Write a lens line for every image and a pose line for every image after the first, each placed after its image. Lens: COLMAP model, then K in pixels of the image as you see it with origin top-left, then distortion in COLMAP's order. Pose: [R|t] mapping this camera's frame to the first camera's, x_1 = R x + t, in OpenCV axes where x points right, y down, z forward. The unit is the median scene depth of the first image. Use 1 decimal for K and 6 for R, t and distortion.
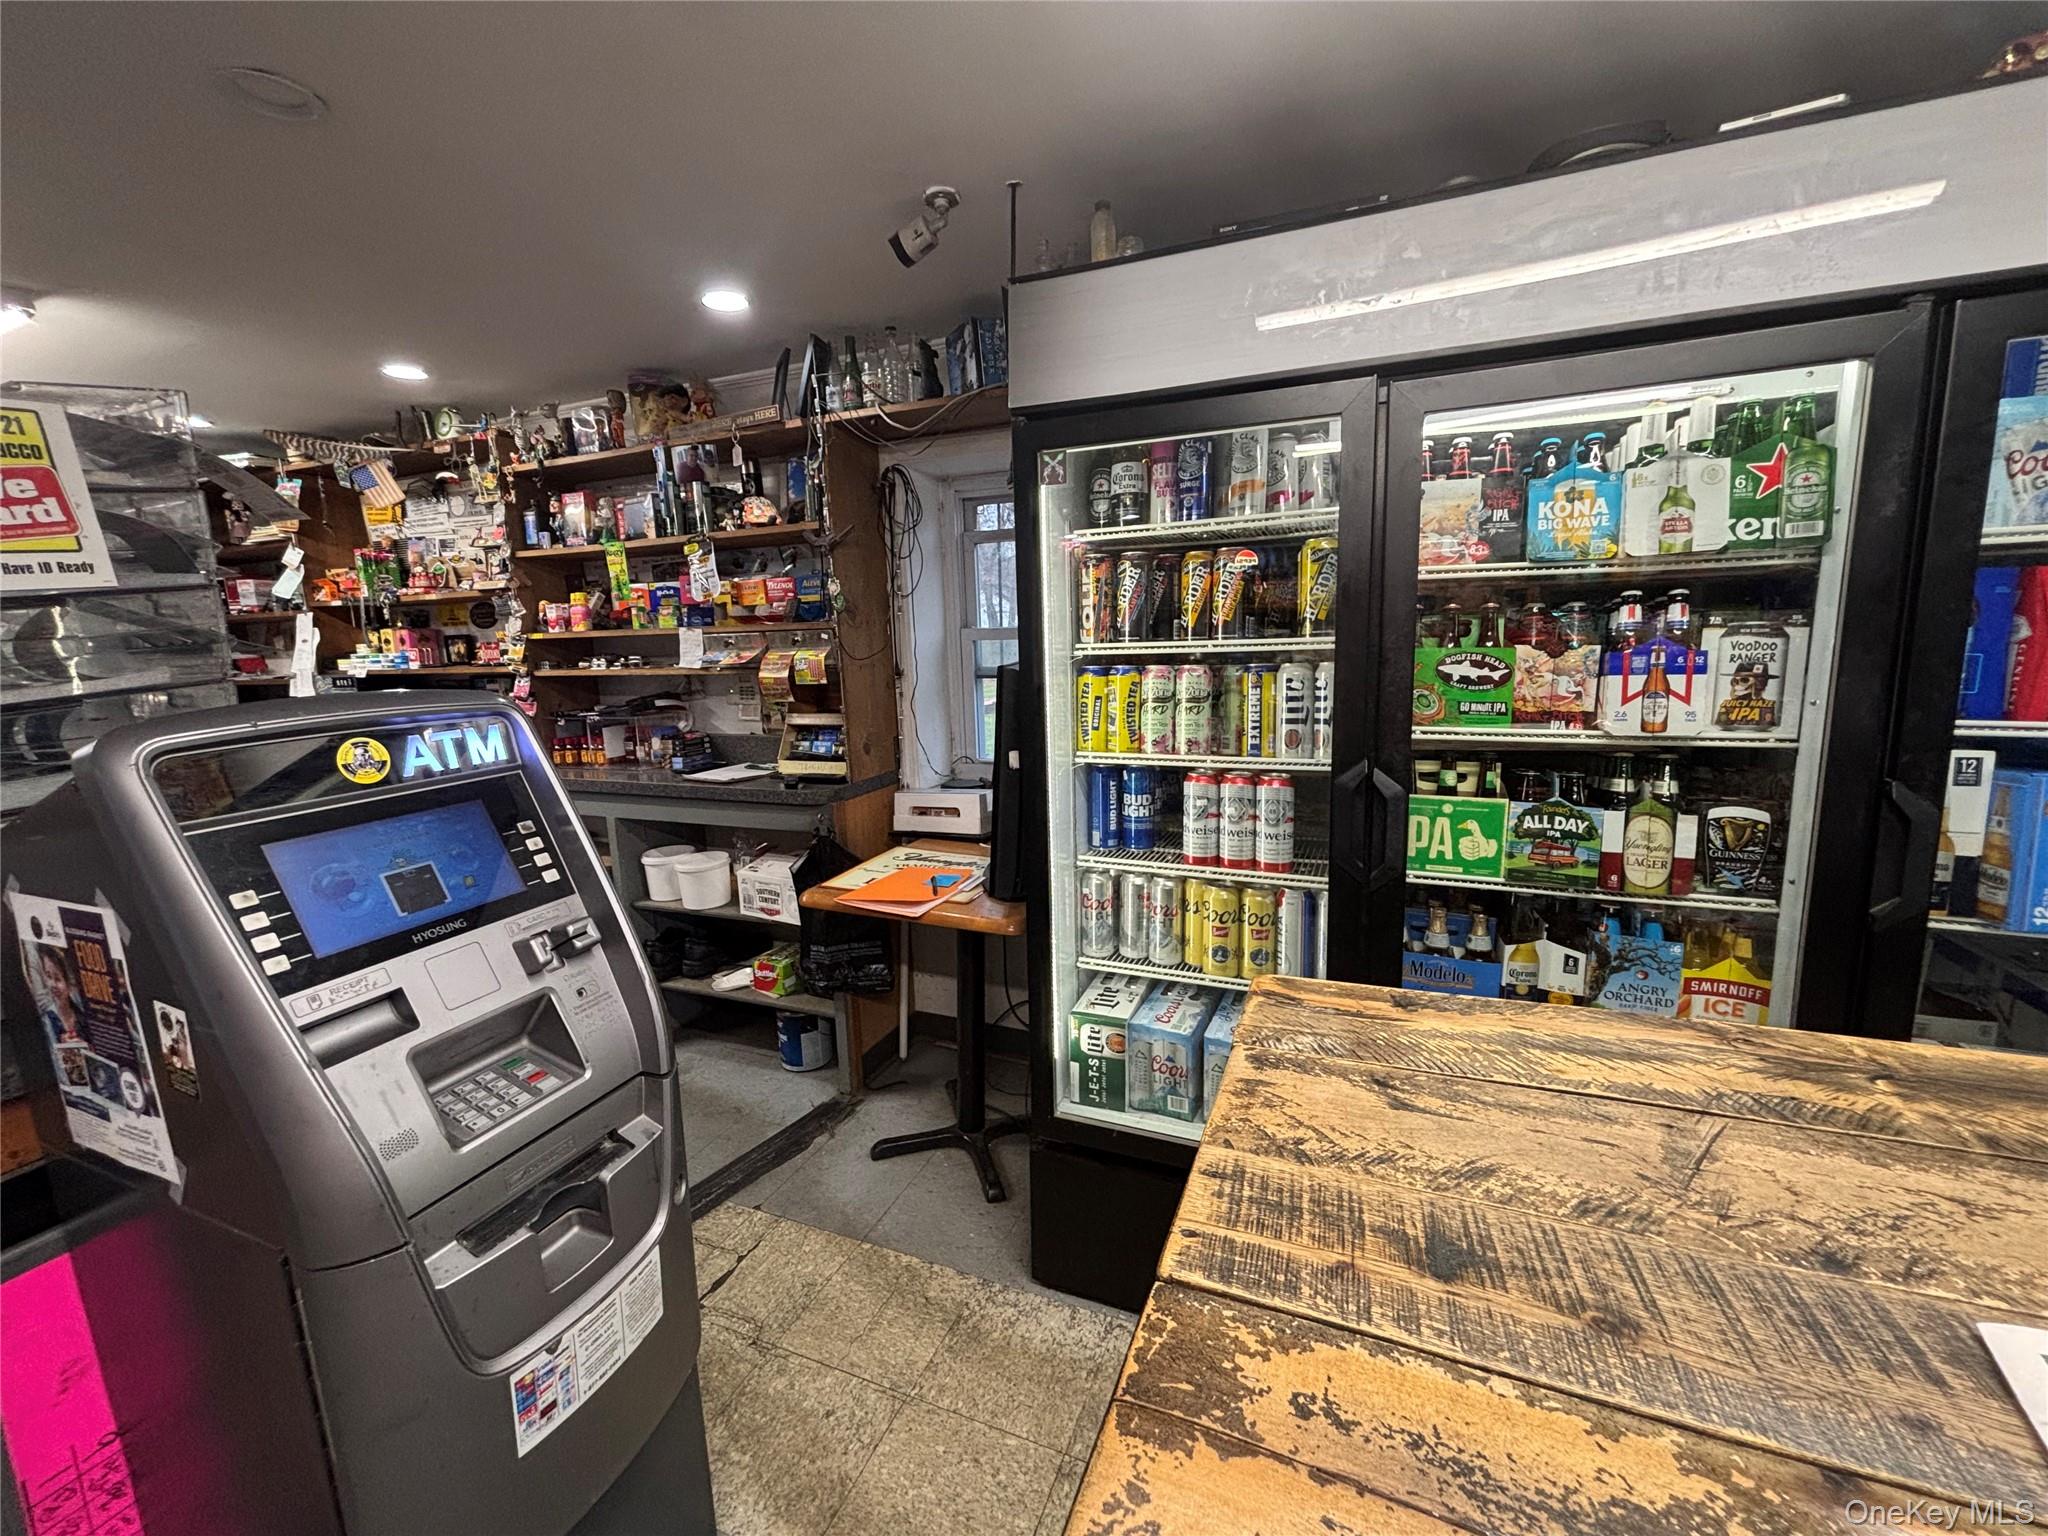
lens RADIAL K [[827.4, 0, 1023.9], [0, 827.4, 768.3], [0, 0, 1]] dist [-0.000621, -0.000042]
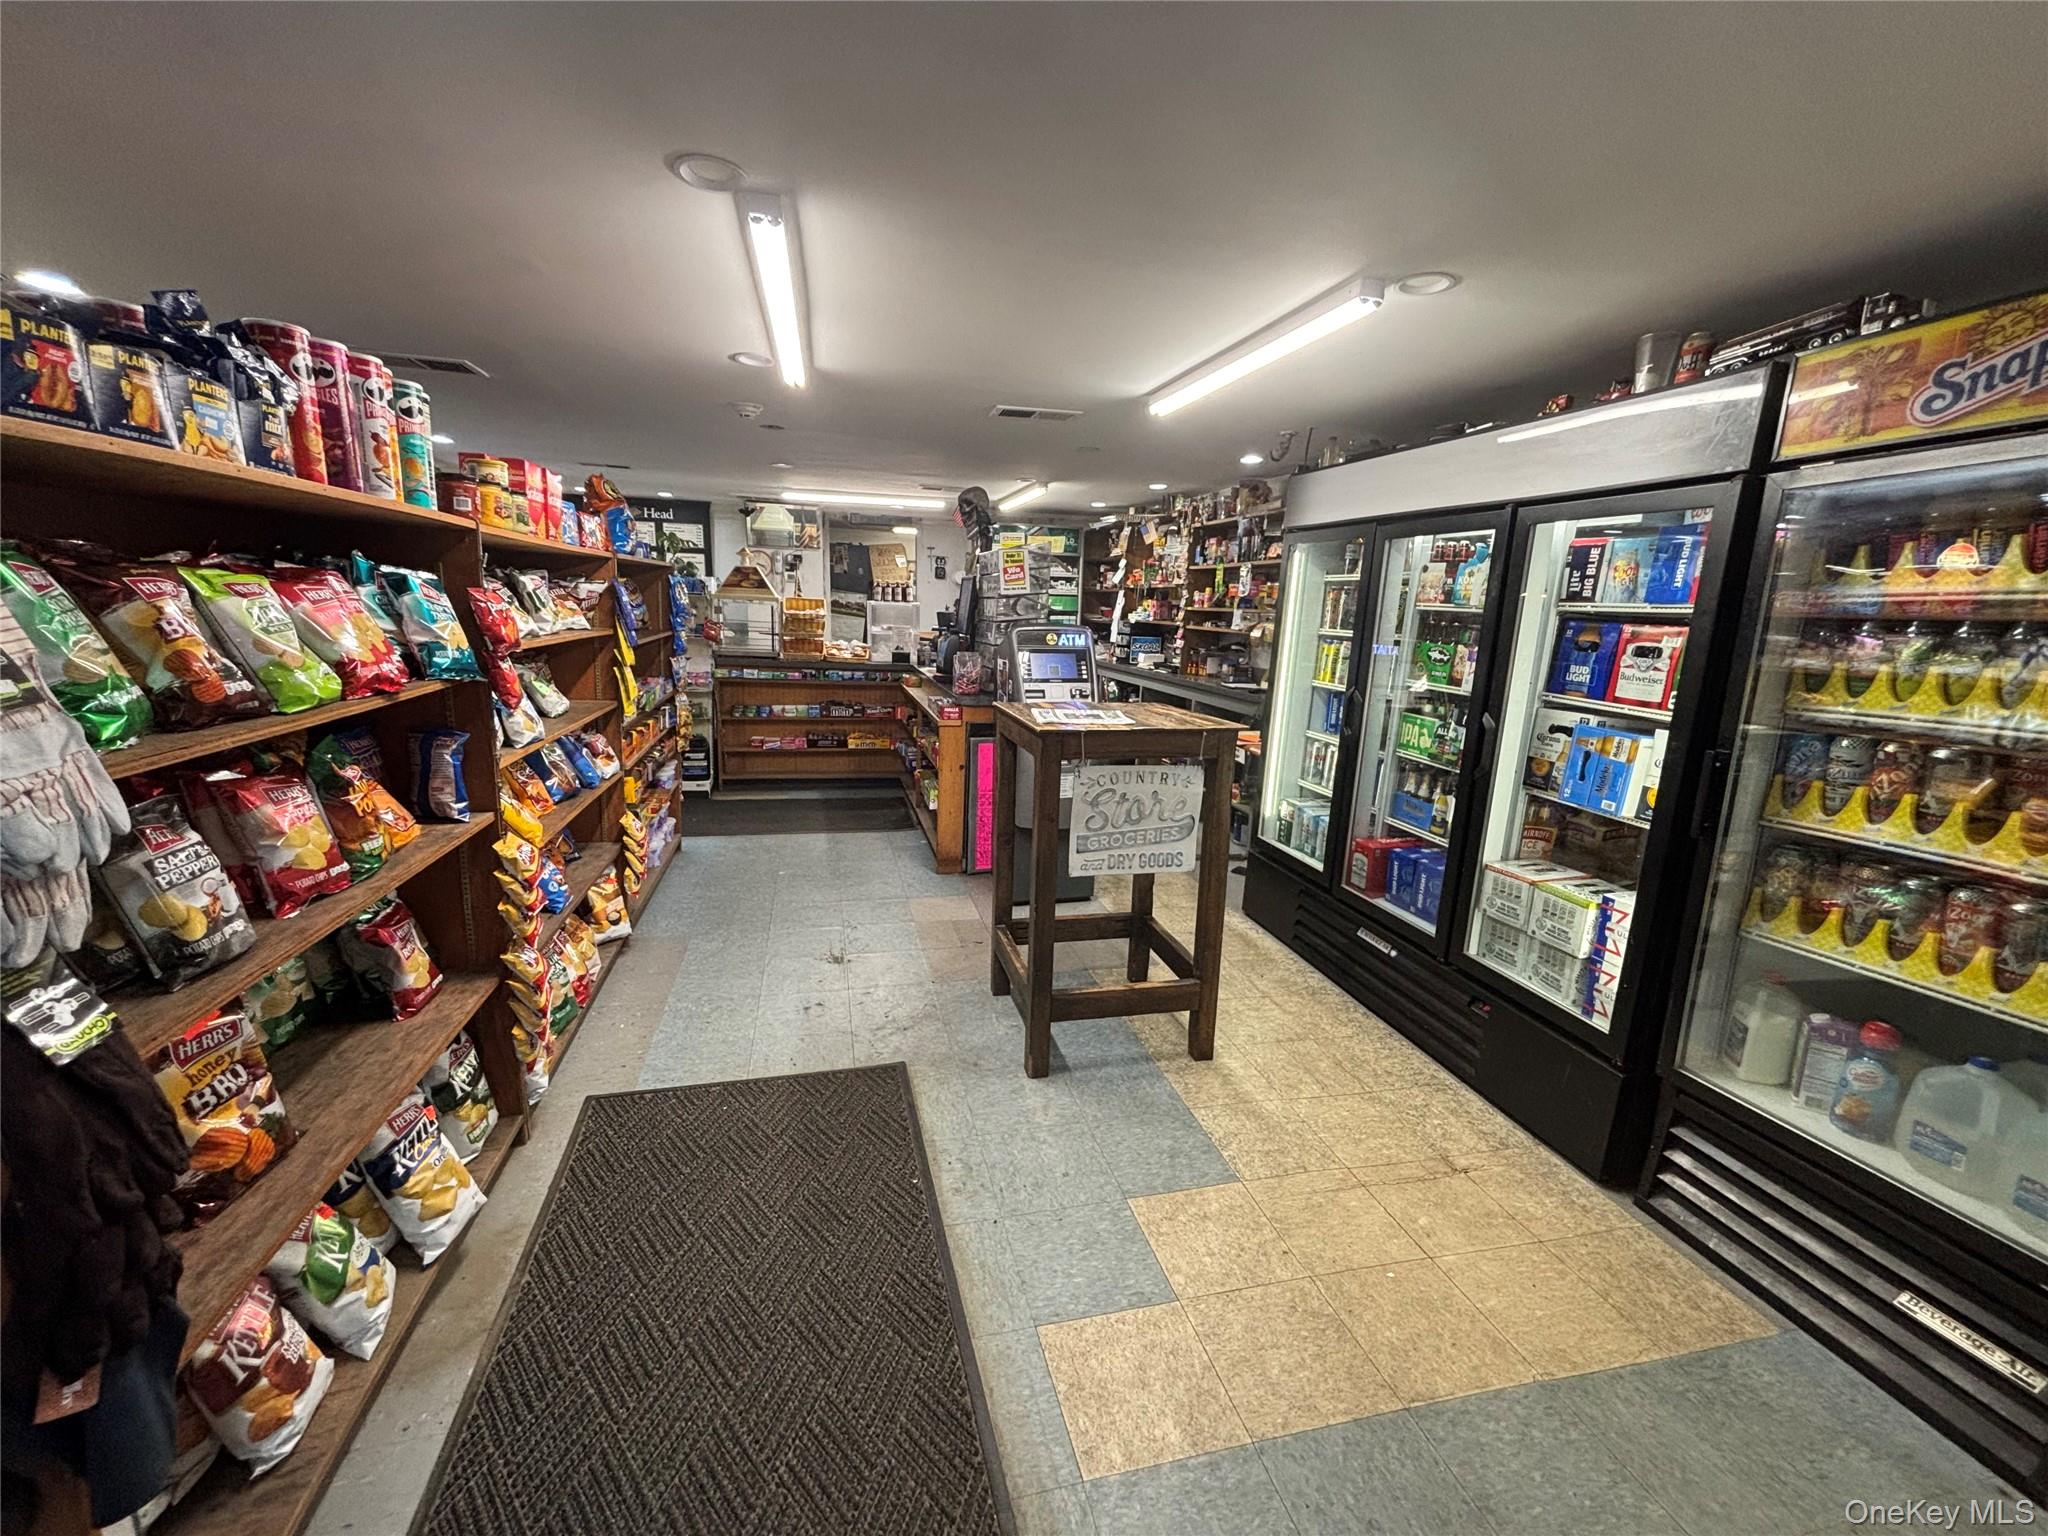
lens RADIAL K [[826.9, 0, 1021.2], [0, 826.9, 768.6], [0, 0, 1]] dist [0.002379, -0.007041]
pose [[0.597489, 0.209912, -0.773915, 1.545259], [-0.181468, 0.975486, 0.124485, 0.085514], [0.781074, 0.066062, 0.620934, -1.044182]]
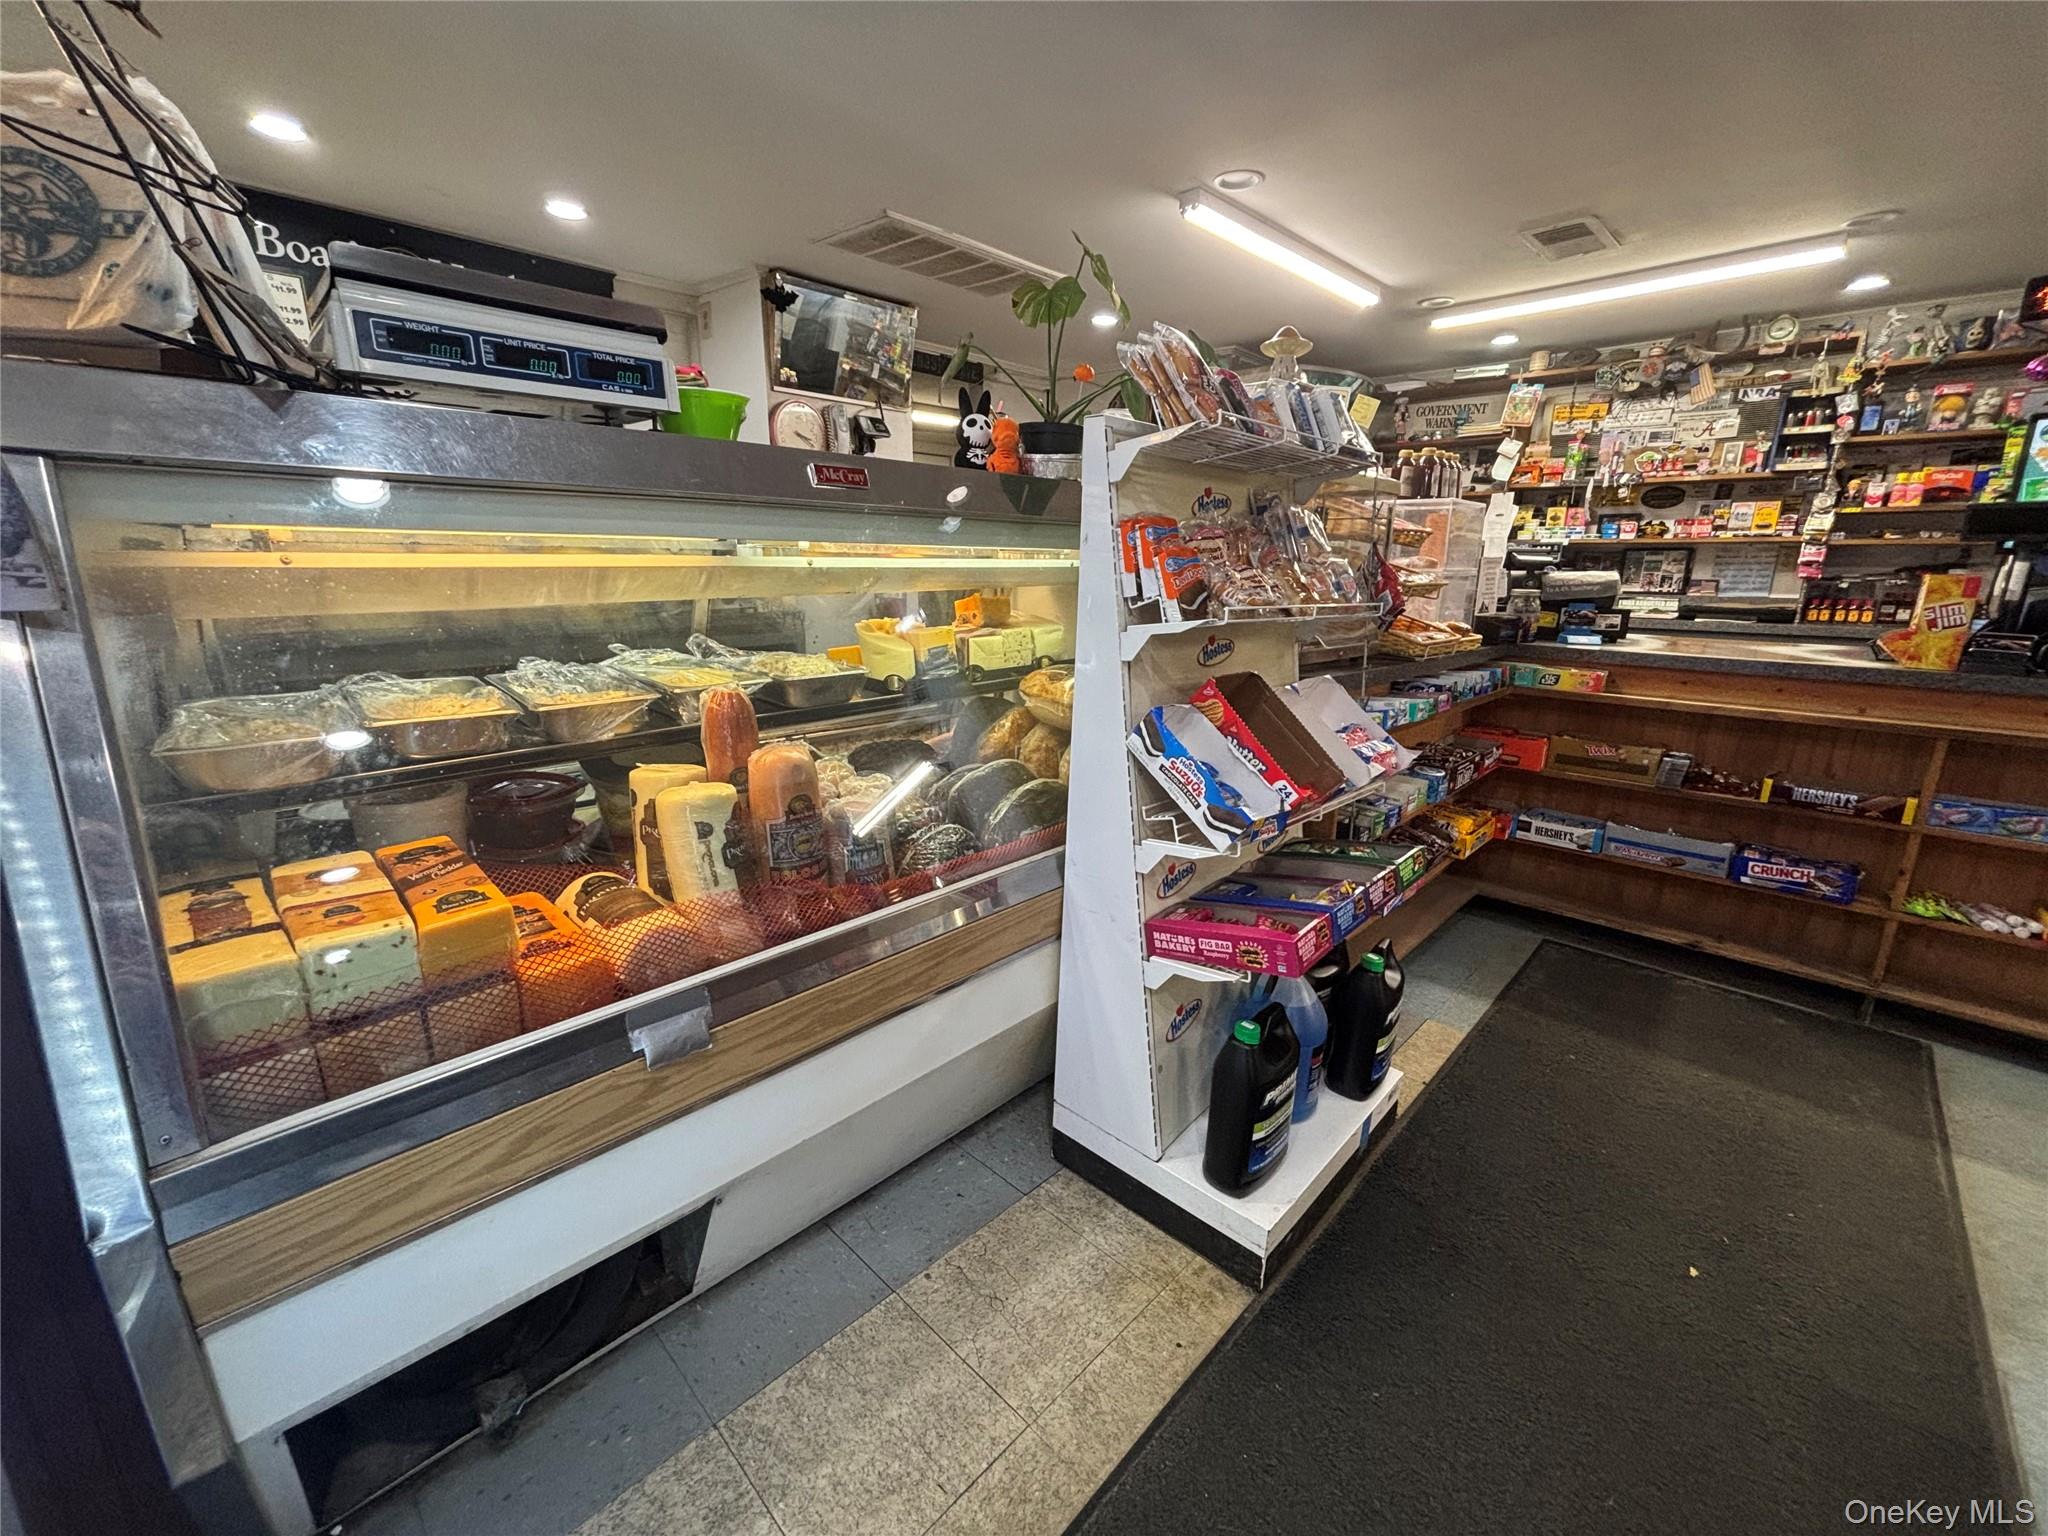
lens RADIAL K [[819.1, 0, 1020.5], [0, 819.1, 767.3], [0, 0, 1]] dist [-0.000981, -0.000012]
pose [[0.933389, 0.125167, -0.336331, -2.428314], [-0.095401, 0.990024, 0.103685, 0.385050], [0.345953, -0.064692, 0.936019, -1.049326]]
